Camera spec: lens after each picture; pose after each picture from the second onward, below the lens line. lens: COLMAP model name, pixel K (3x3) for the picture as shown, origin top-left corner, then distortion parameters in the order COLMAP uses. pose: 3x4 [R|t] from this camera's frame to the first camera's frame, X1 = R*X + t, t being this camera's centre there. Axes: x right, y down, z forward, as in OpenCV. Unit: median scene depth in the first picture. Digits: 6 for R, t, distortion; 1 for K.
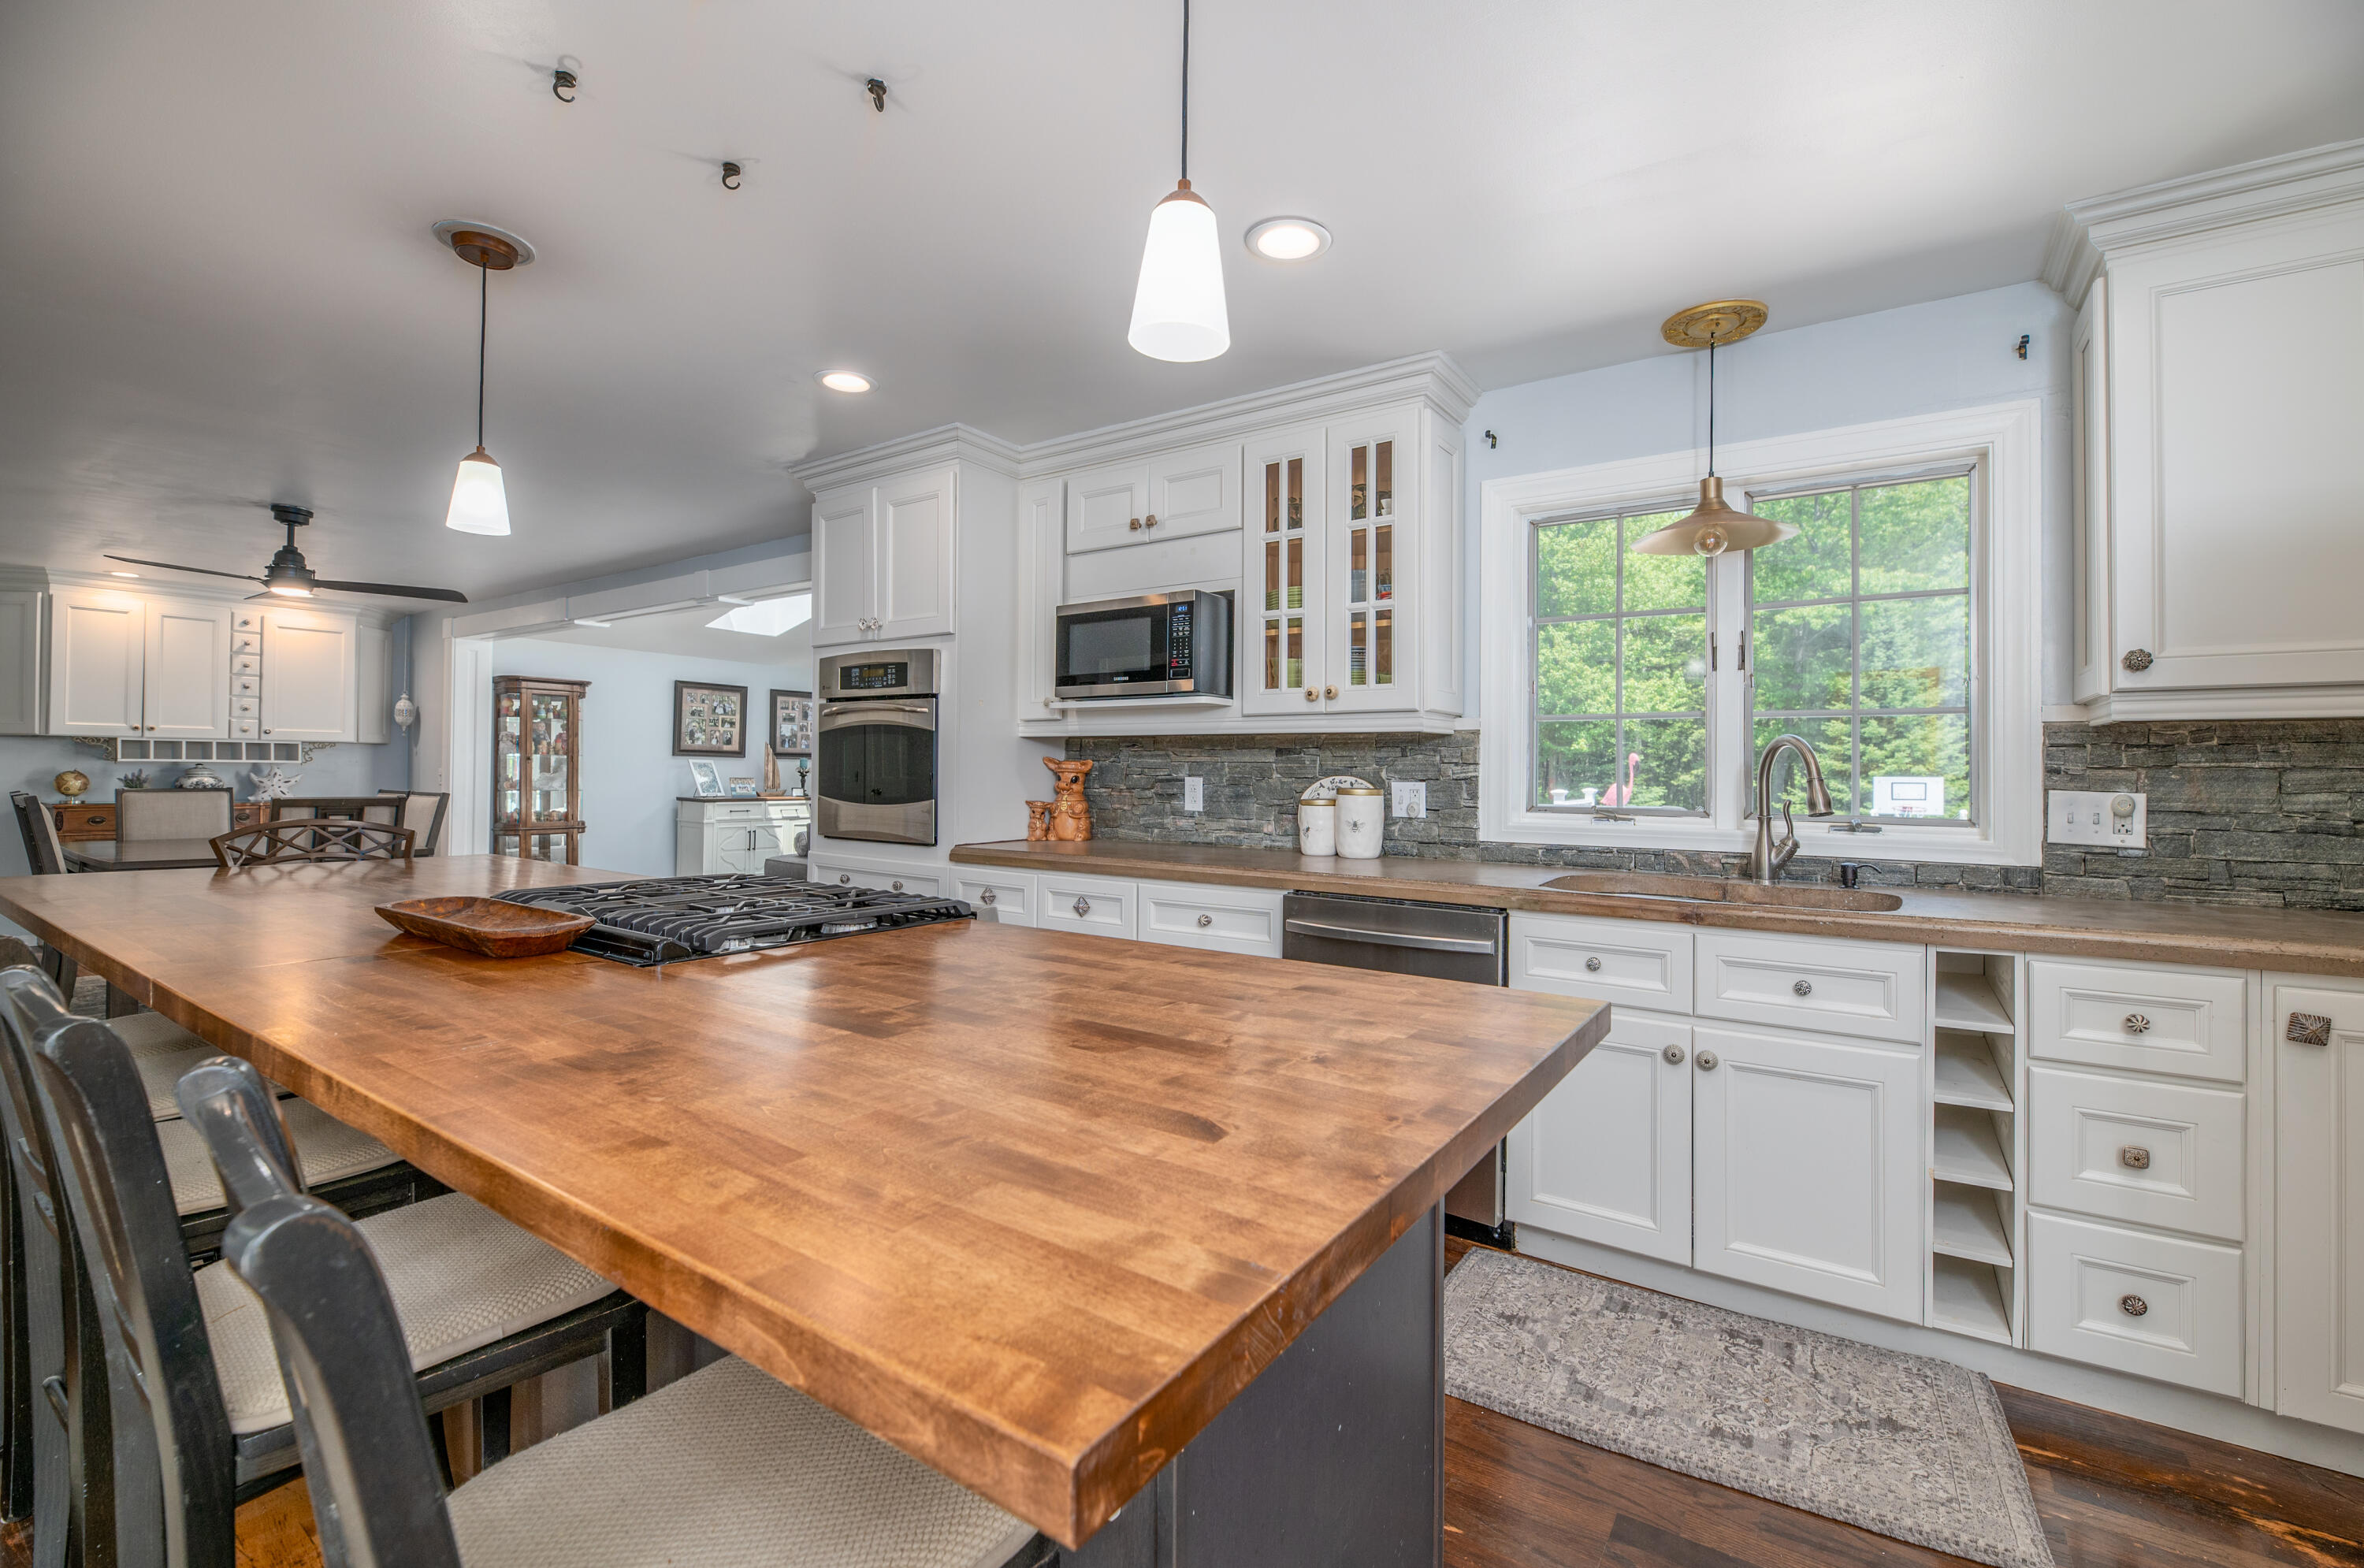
lens RADIAL K [[996.2, 0, 1195.1], [0, 996.2, 750.1], [0, 0, 1]] dist [-0.003467, 0.000249]
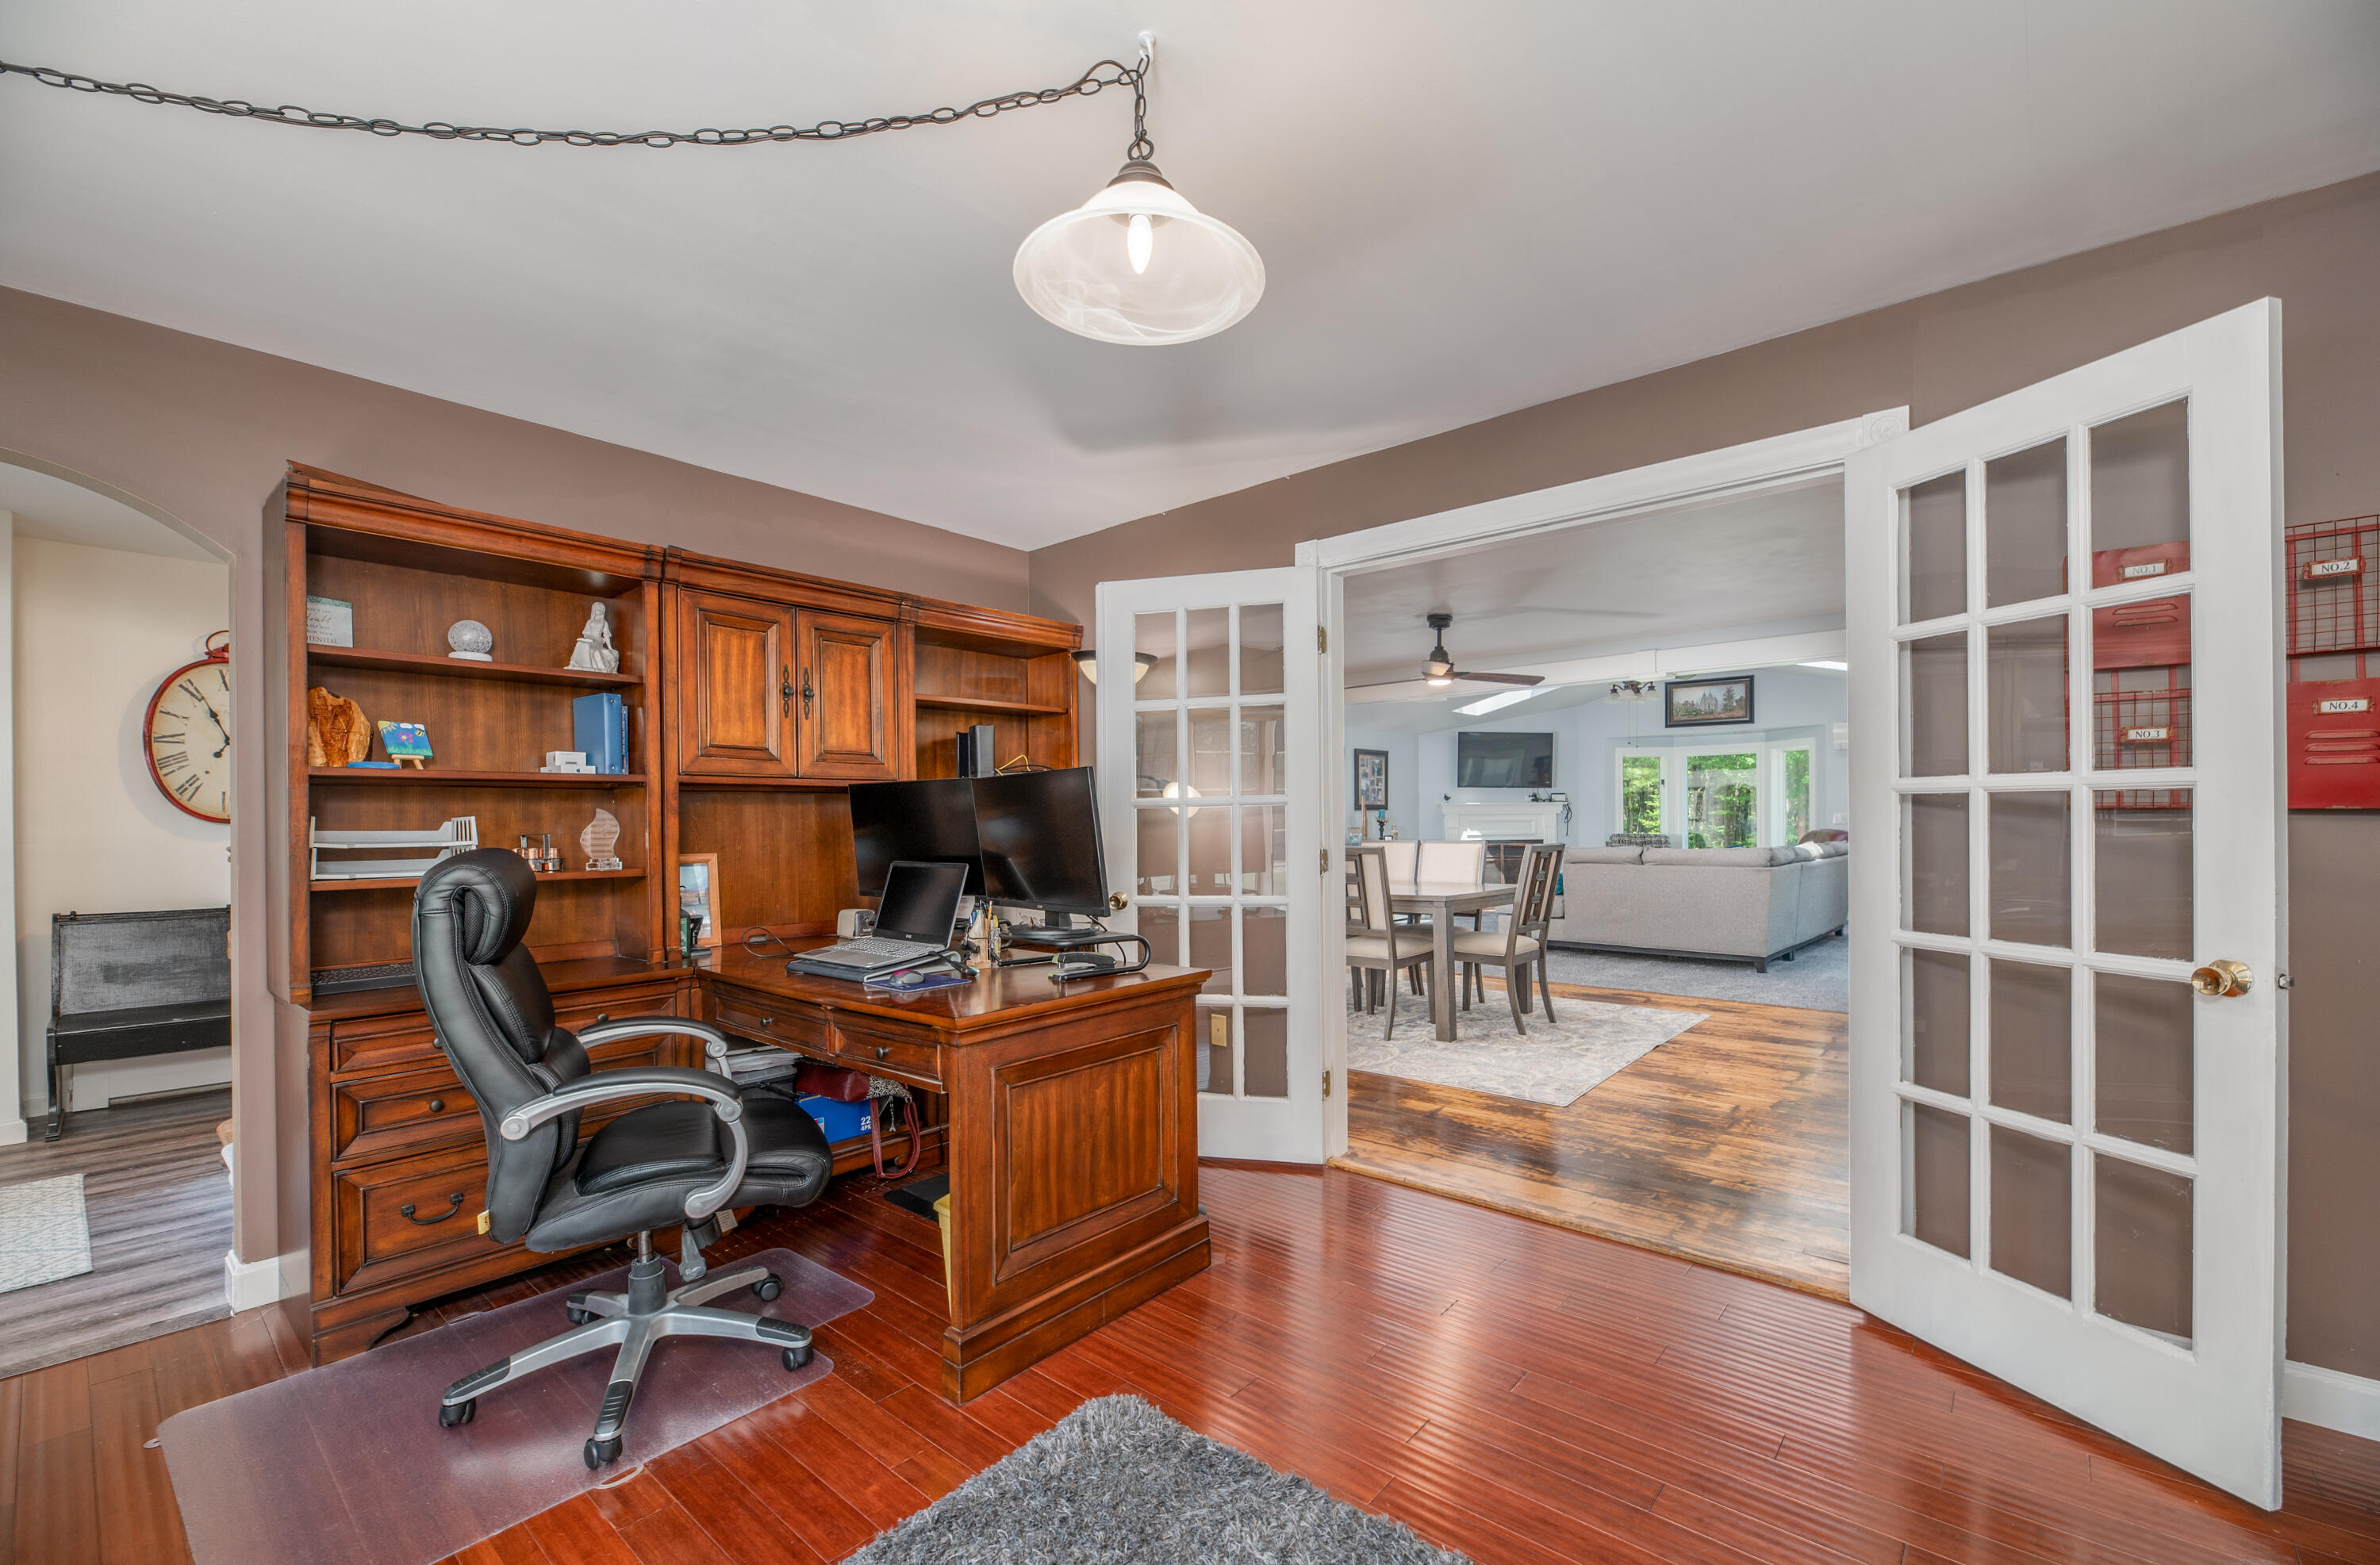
lens RADIAL K [[982.6, 0, 1202.0], [0, 982.6, 783.6], [0, 0, 1]] dist [-0.001865, 0.000482]
pose [[0.993484, -0.022916, -0.111648, -1.062736], [0.021246, 0.999644, -0.016130, -0.015773], [0.111978, 0.013653, 0.993617, -0.273151]]
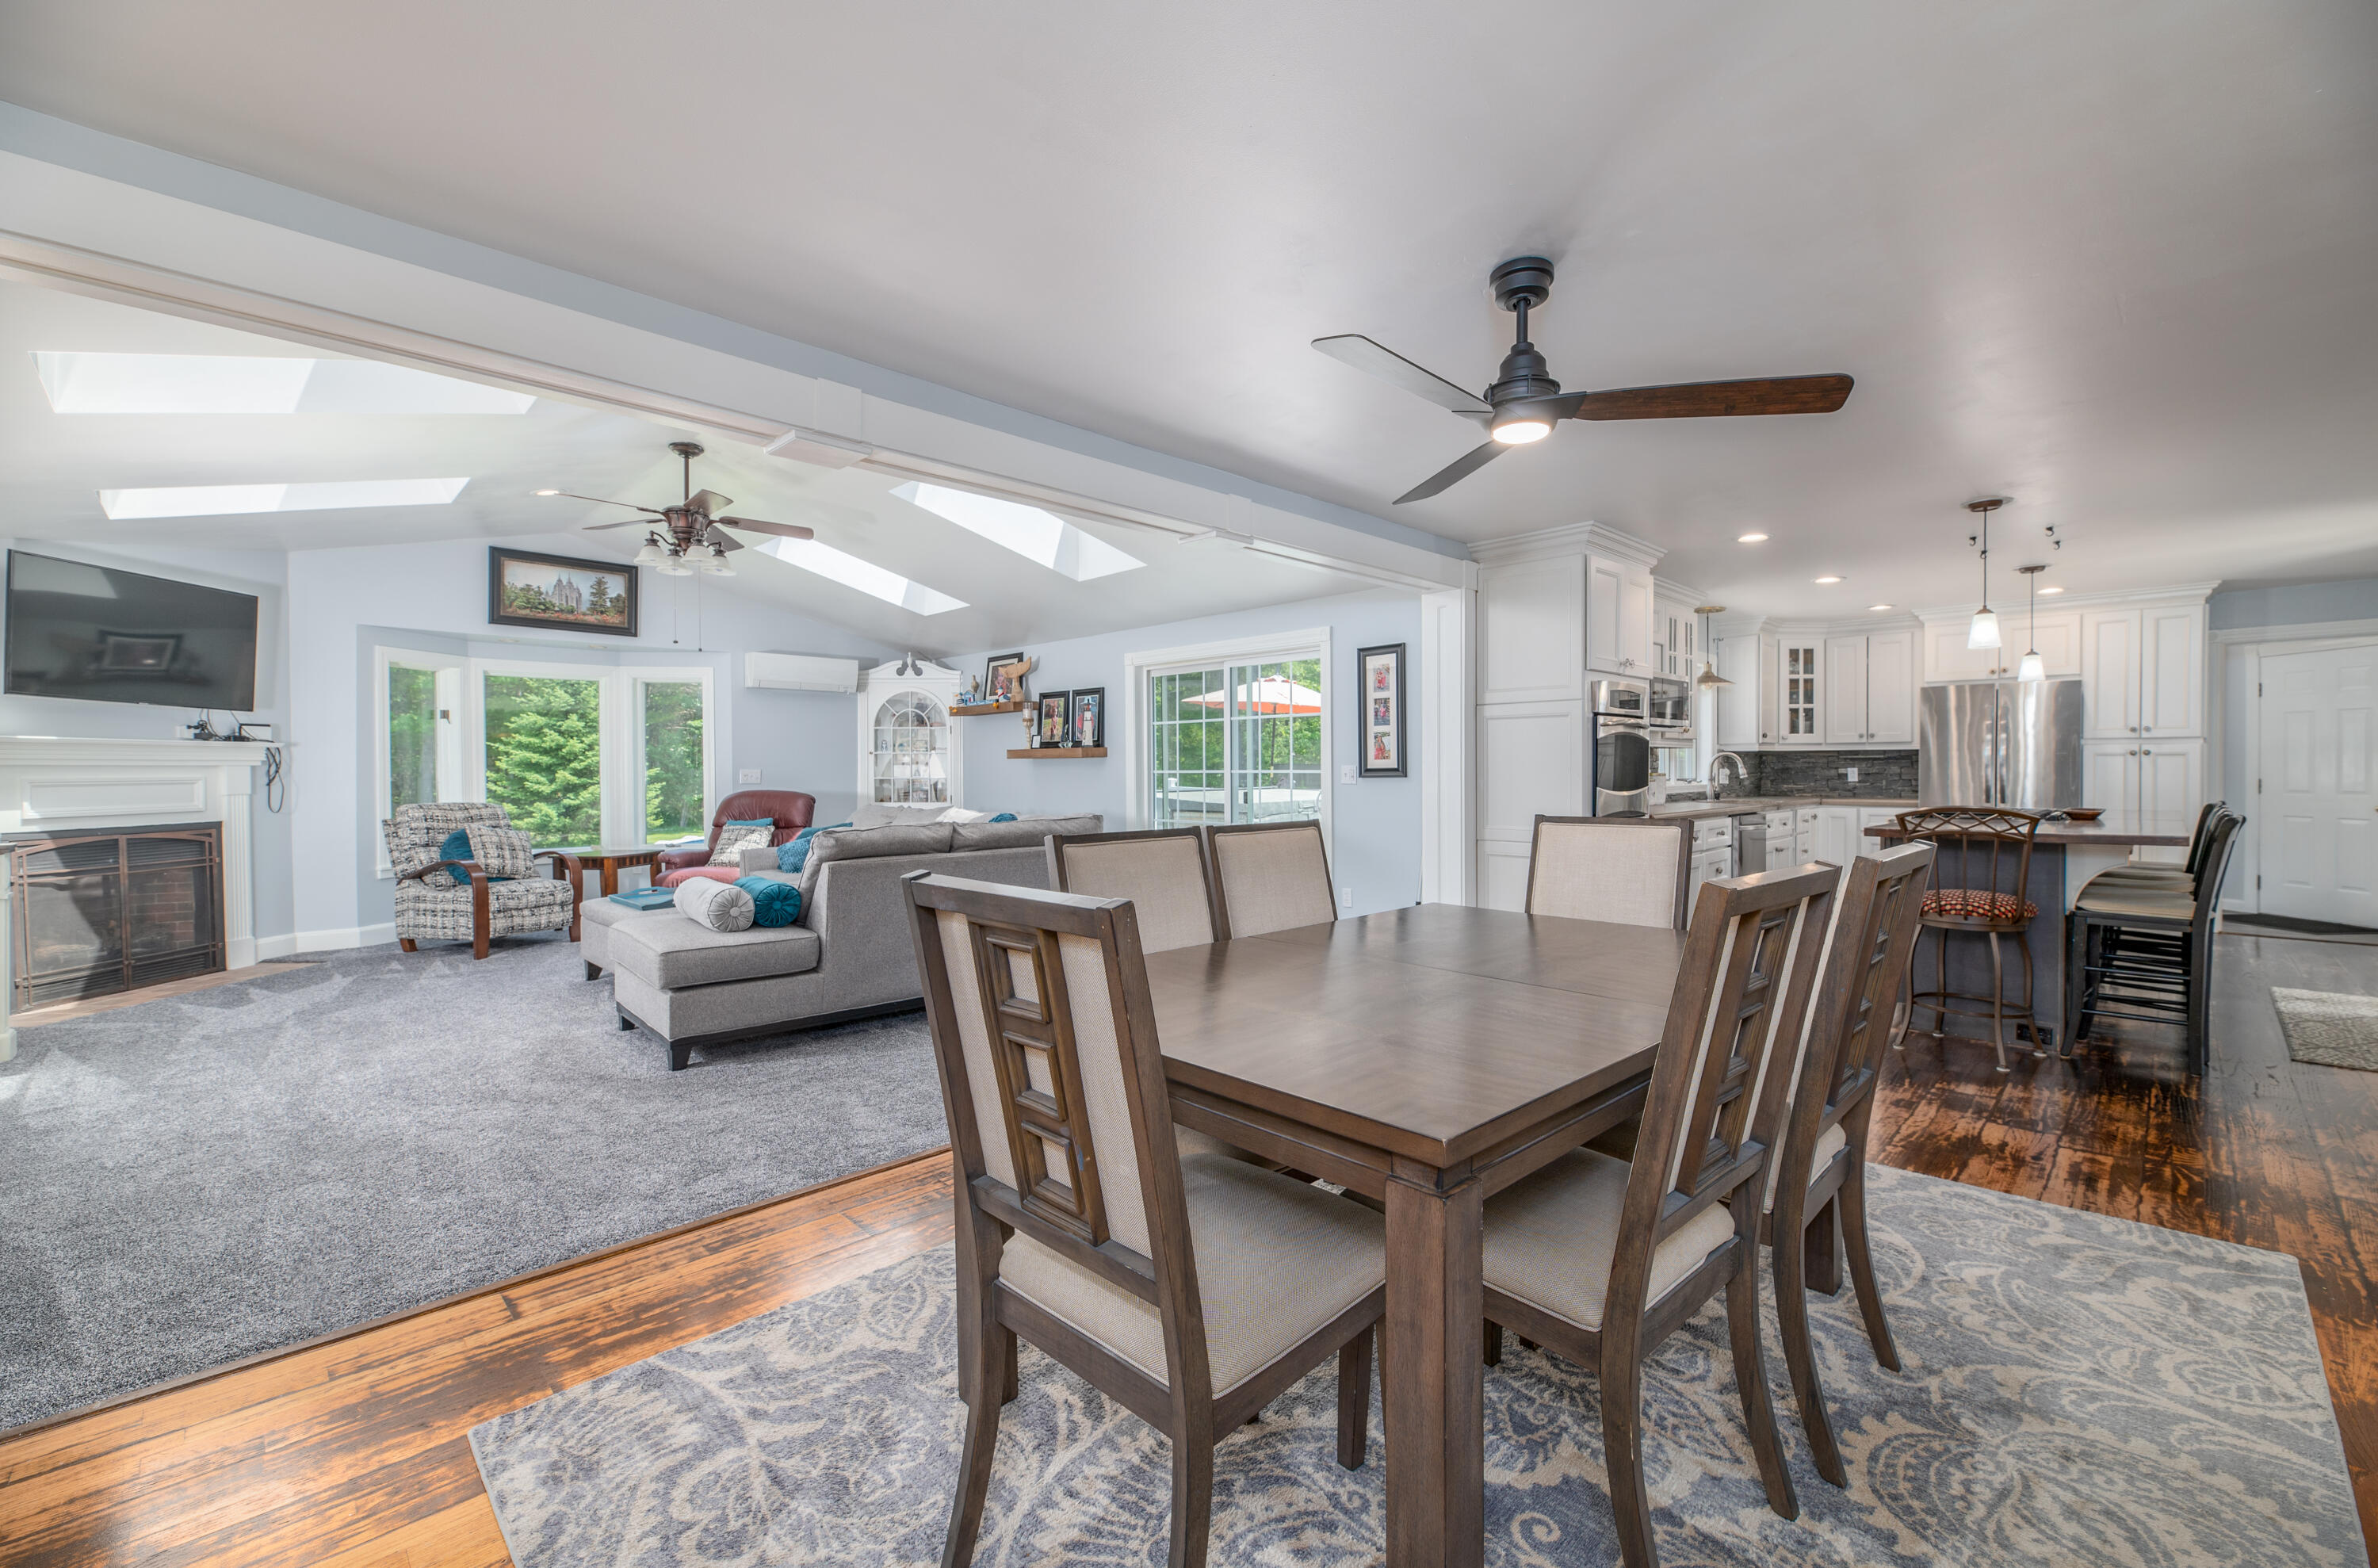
lens RADIAL K [[981.9, 0, 1201.0], [0, 981.9, 785.1], [0, 0, 1]] dist [-0.001865, 0.000482]
pose [[0.190533, -0.027720, 0.981289, -1.438034], [-0.015821, 0.999385, 0.031303, 0.008978], [-0.981553, -0.021489, 0.189977, 1.052056]]
